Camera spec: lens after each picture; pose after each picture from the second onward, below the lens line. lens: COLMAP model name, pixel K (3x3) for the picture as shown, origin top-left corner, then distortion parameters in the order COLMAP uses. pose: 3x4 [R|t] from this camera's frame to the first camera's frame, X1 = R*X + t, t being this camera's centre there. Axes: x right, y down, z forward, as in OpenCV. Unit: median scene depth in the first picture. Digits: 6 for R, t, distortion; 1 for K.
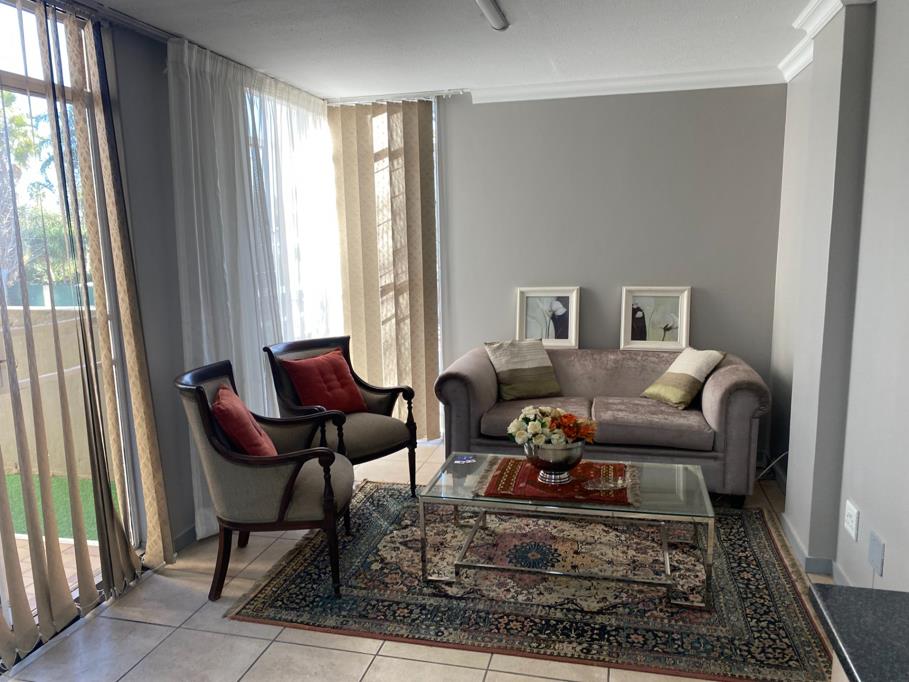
lens RADIAL K [[698.2, 0, 440.4], [0, 698.2, 354.2], [0, 0, 1]] dist [0.048214, -0.052132]
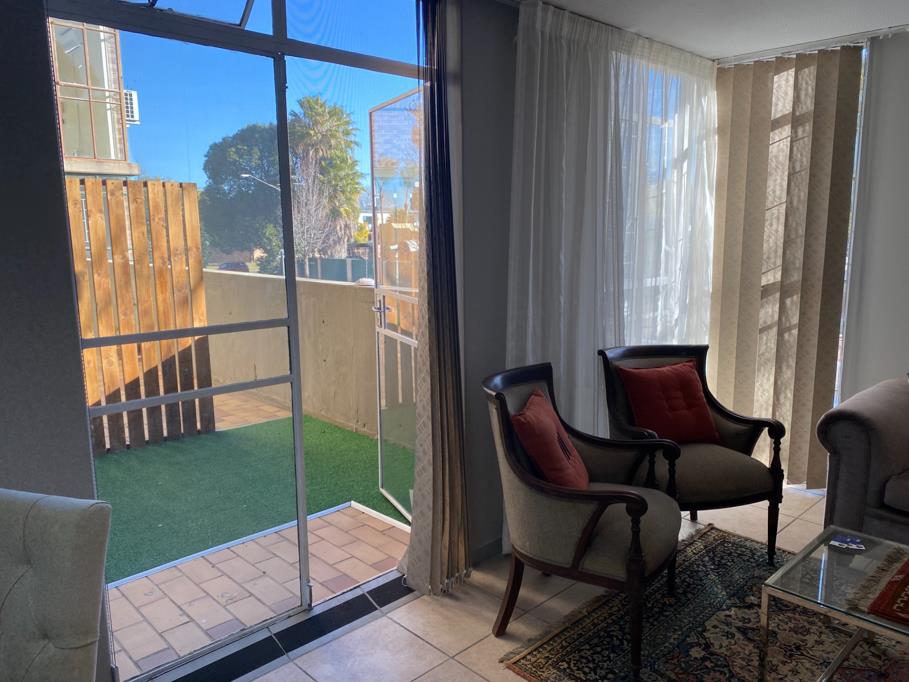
lens RADIAL K [[684.1, 0, 454.5], [0, 684.1, 341.0], [0, 0, 1]] dist [-0.001094, -0.003722]
pose [[0.851325, 0.097158, -0.515563, 0.029775], [-0.096535, 0.994933, 0.028091, -0.027120], [0.515680, 0.025856, 0.856391, 0.184961]]
